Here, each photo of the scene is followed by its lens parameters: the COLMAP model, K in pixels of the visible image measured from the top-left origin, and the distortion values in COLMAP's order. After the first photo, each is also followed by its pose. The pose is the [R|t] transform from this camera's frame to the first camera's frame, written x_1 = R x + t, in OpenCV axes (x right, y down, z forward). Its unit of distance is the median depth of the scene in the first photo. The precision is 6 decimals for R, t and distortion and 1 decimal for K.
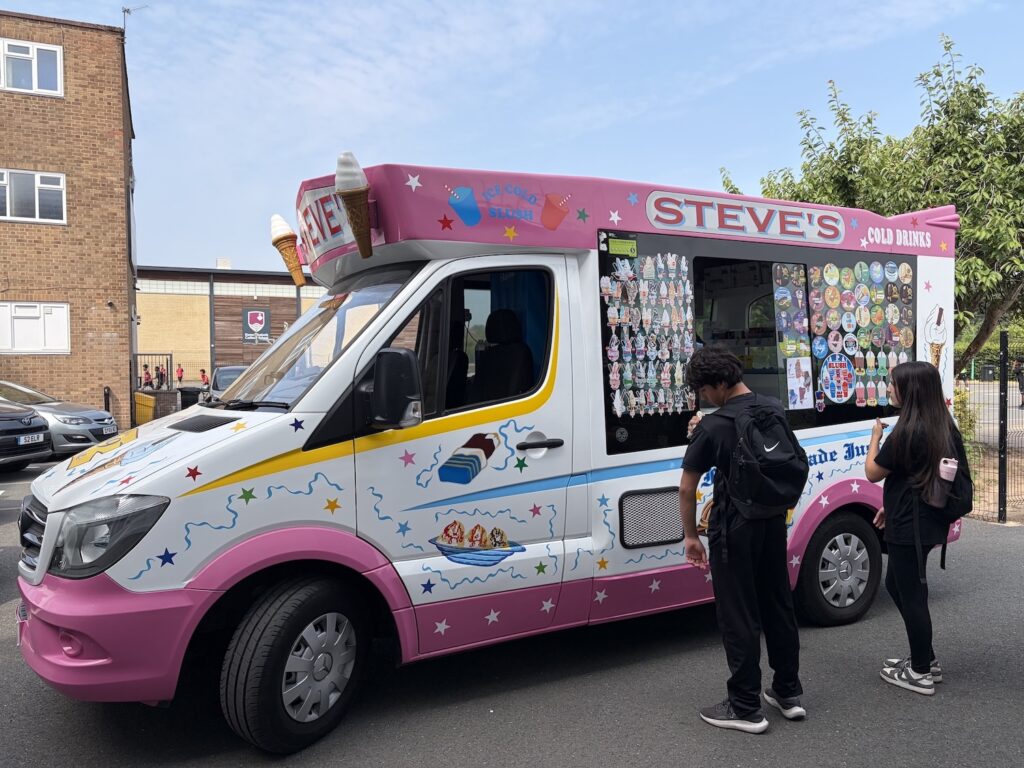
lens RADIAL K [[781.6, 0, 514.1], [0, 781.6, 382.0], [0, 0, 1]] dist [0.035809, -0.040401]
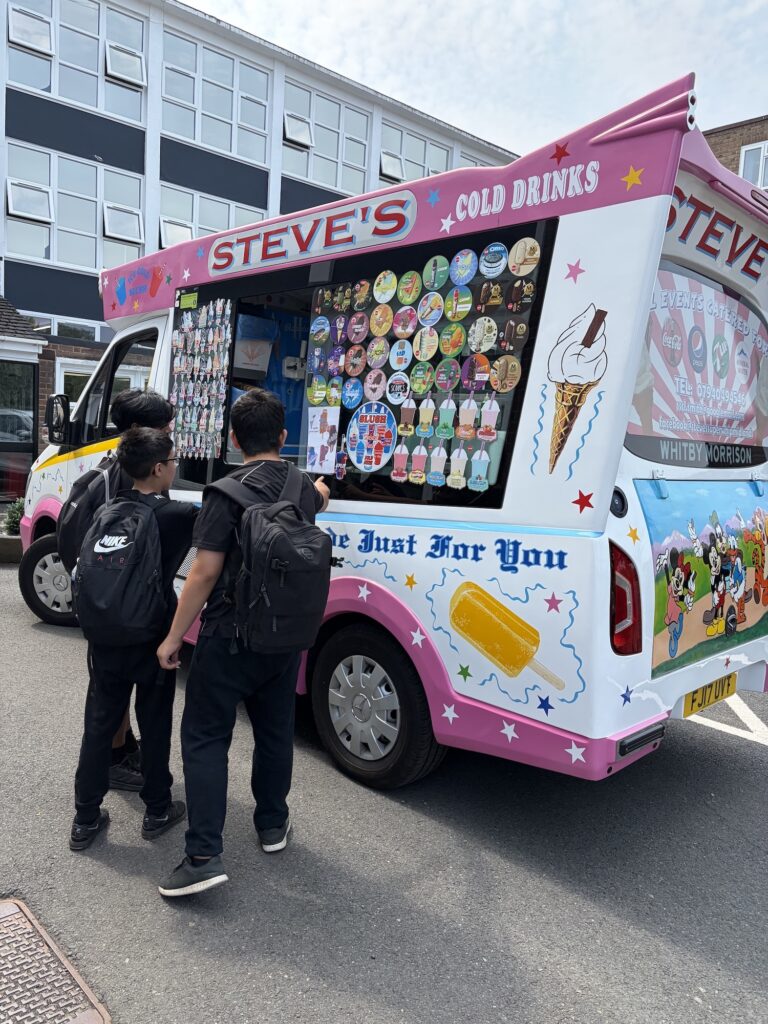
lens RADIAL K [[781.6, 0, 392.8], [0, 781.6, 518.5], [0, 0, 1]] dist [0.035809, -0.040401]
pose [[0.292624, 0.118792, -0.948820, 1.232631], [-0.079963, 0.991818, 0.099514, -0.004015], [0.952878, 0.046750, 0.299729, 0.915321]]
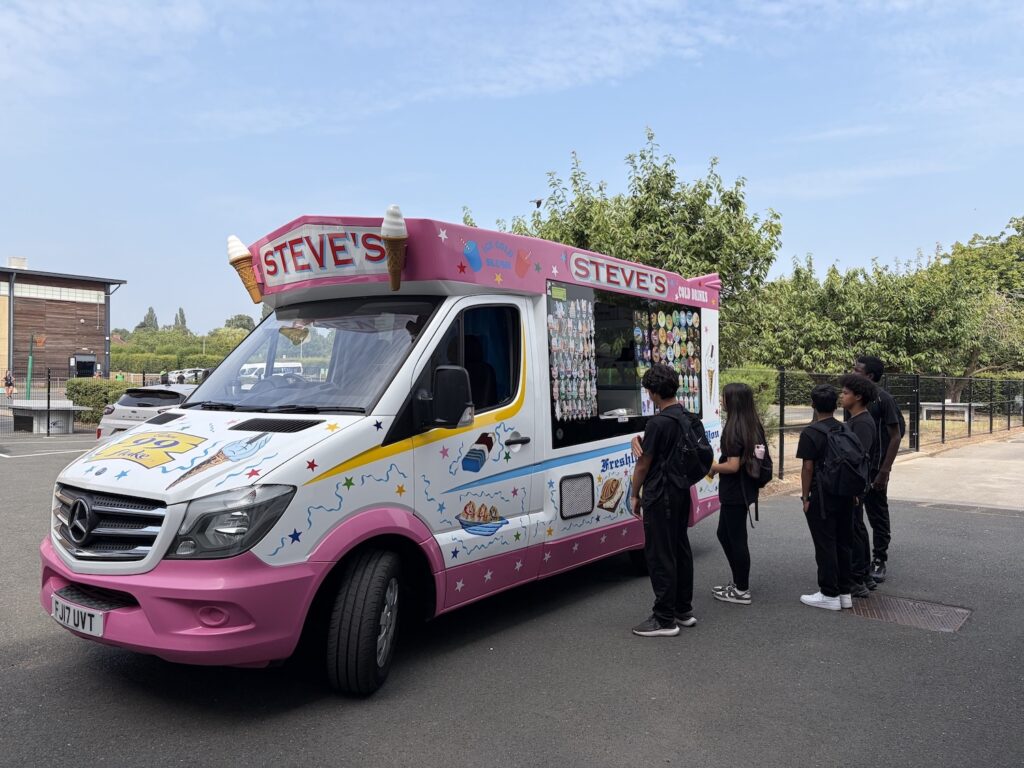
lens RADIAL K [[781.6, 0, 521.1], [0, 781.6, 379.9], [0, 0, 1]] dist [0.035809, -0.040401]
pose [[0.906491, 0.019377, 0.421781, -0.455946], [-0.009864, 0.999646, -0.024726, 0.008342], [-0.422111, 0.018253, 0.906360, -0.166564]]
